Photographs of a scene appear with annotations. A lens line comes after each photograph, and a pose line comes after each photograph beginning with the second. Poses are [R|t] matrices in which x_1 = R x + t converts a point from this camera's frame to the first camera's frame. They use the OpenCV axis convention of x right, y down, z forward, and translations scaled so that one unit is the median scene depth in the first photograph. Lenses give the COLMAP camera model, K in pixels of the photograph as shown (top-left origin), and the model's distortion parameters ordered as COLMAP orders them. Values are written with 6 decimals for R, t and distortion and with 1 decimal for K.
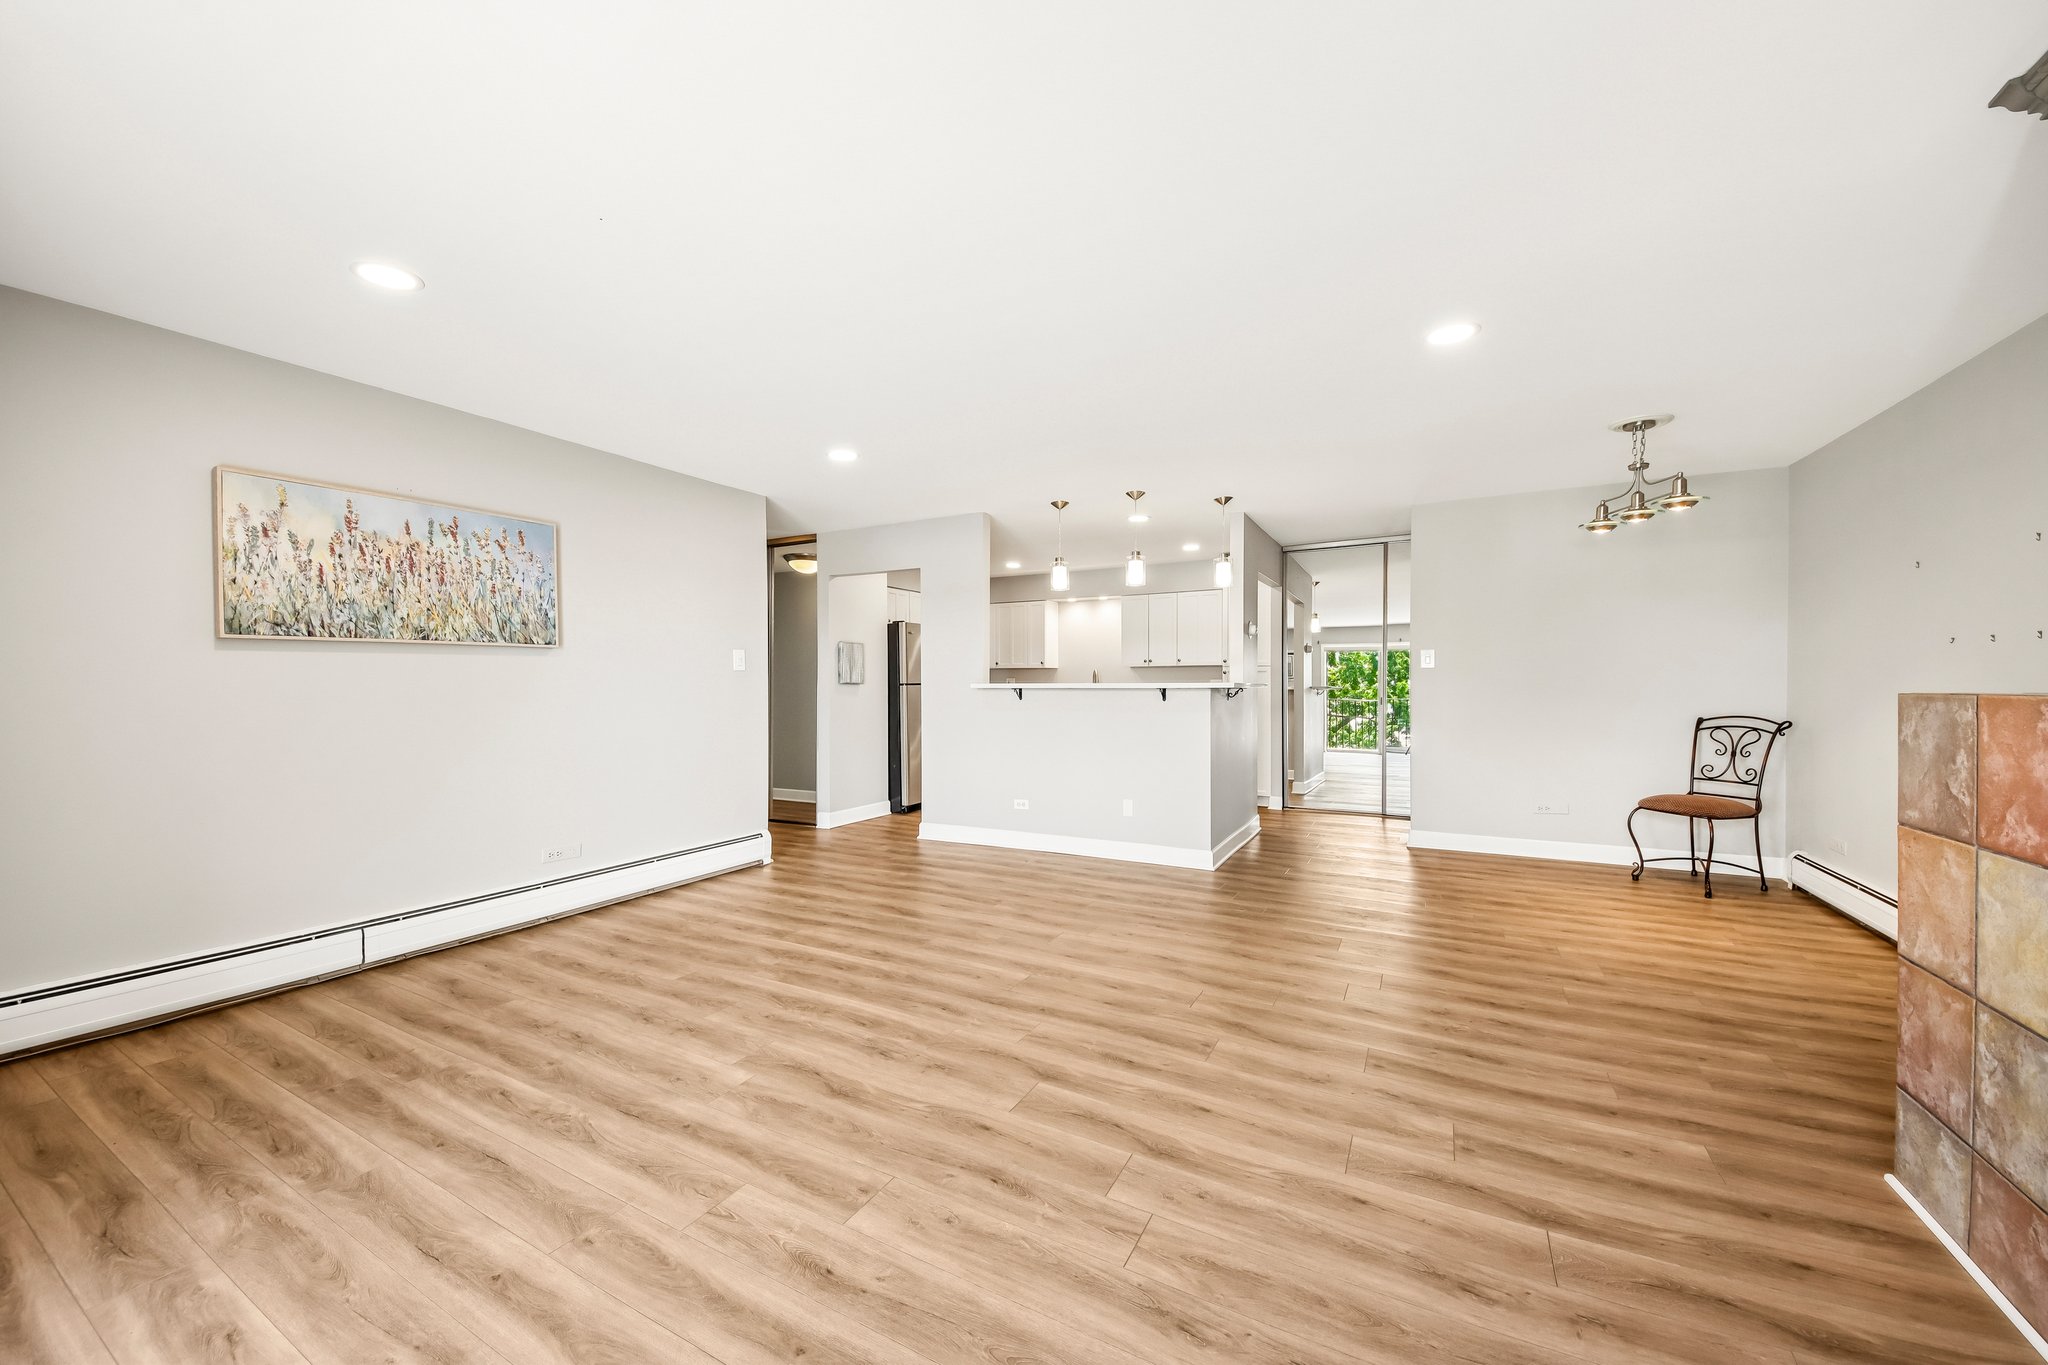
lens RADIAL K [[758.8, 0, 1011.1], [0, 758.8, 691.3], [0, 0, 1]] dist [0.044020, -0.030832]
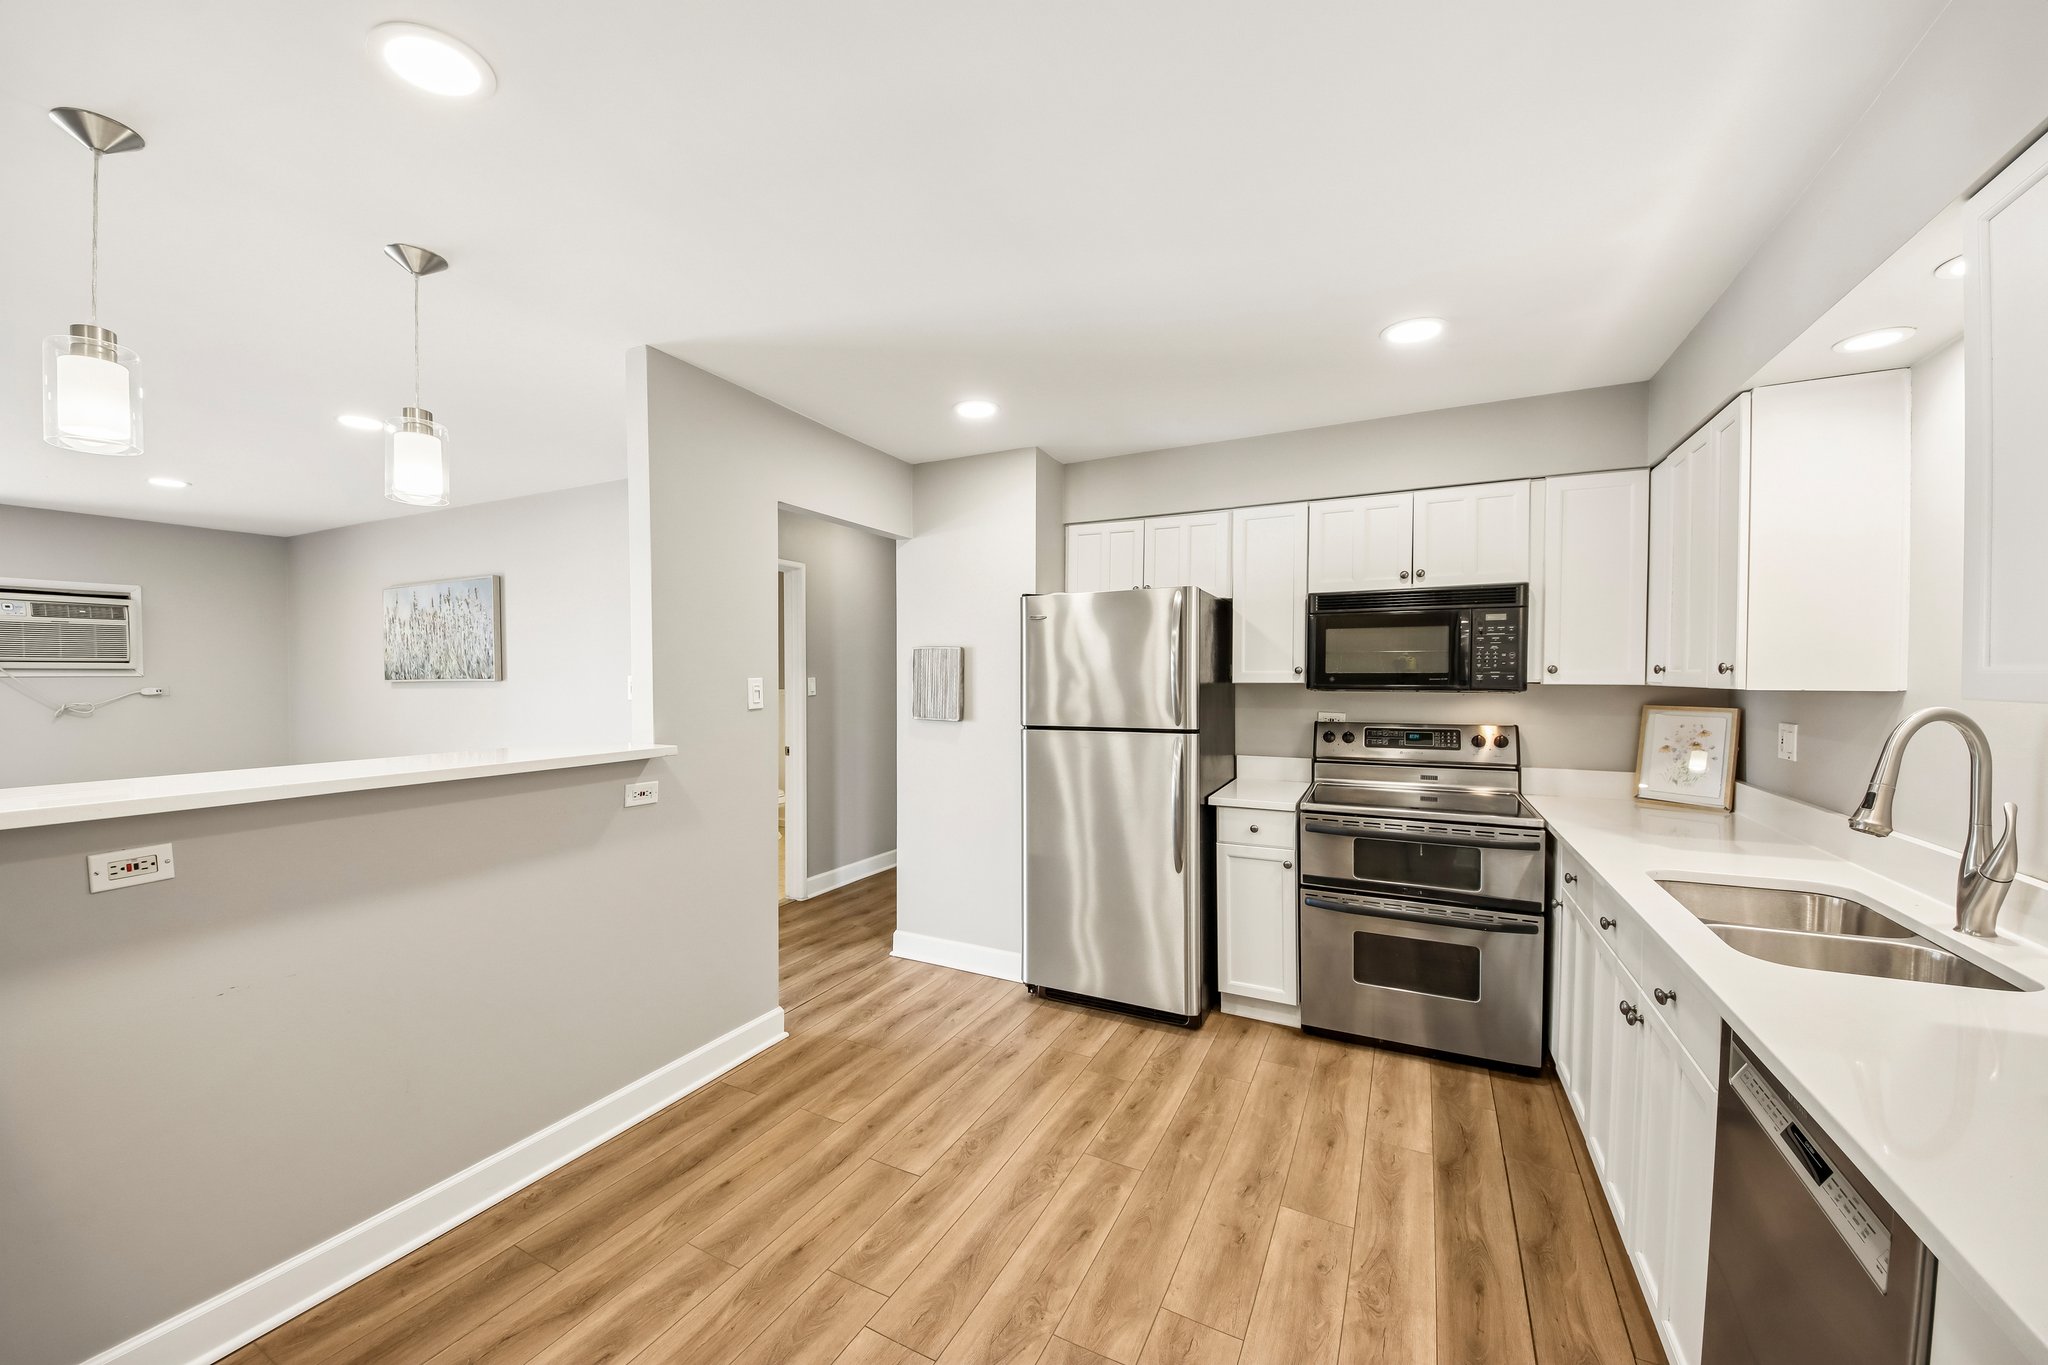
lens RADIAL K [[771.0, 0, 1014.7], [0, 771.0, 690.9], [0, 0, 1]] dist [0.017435, -0.017398]
pose [[0.027002, 0.023355, -0.999363, 0.738788], [-0.010664, 0.999677, 0.023074, -0.094772], [0.999578, 0.010035, 0.027243, 2.149121]]
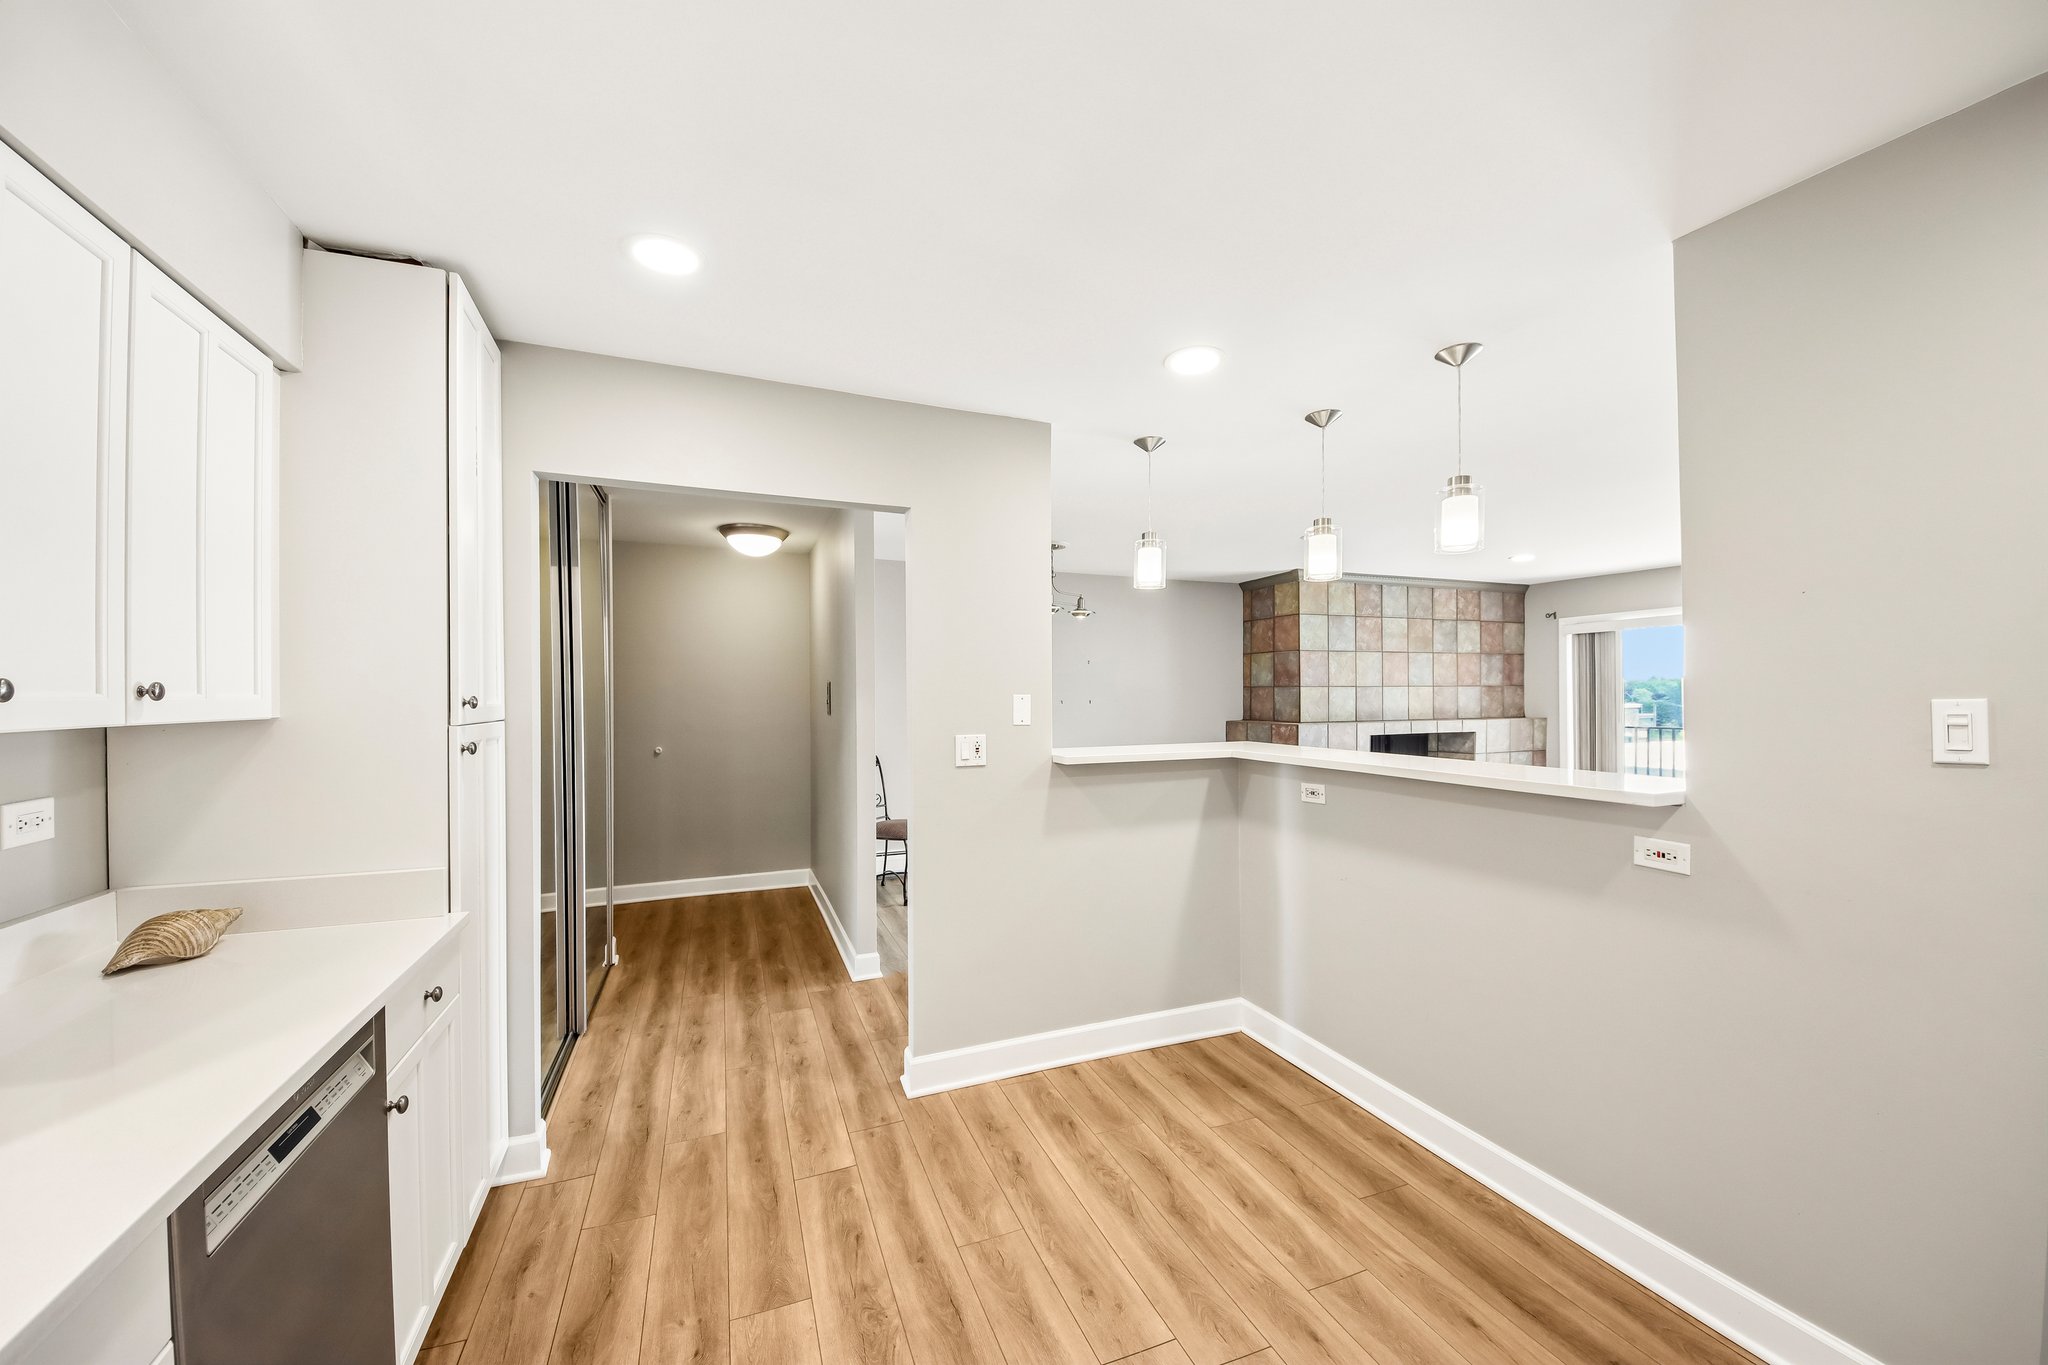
lens RADIAL K [[758.8, 0, 1011.1], [0, 758.8, 691.3], [0, 0, 1]] dist [0.044020, -0.030832]
pose [[-0.764199, 0.008712, 0.644921, -0.040023], [0.013609, 0.999904, 0.002619, -0.098864], [-0.644837, 0.010778, -0.764244, 2.540596]]
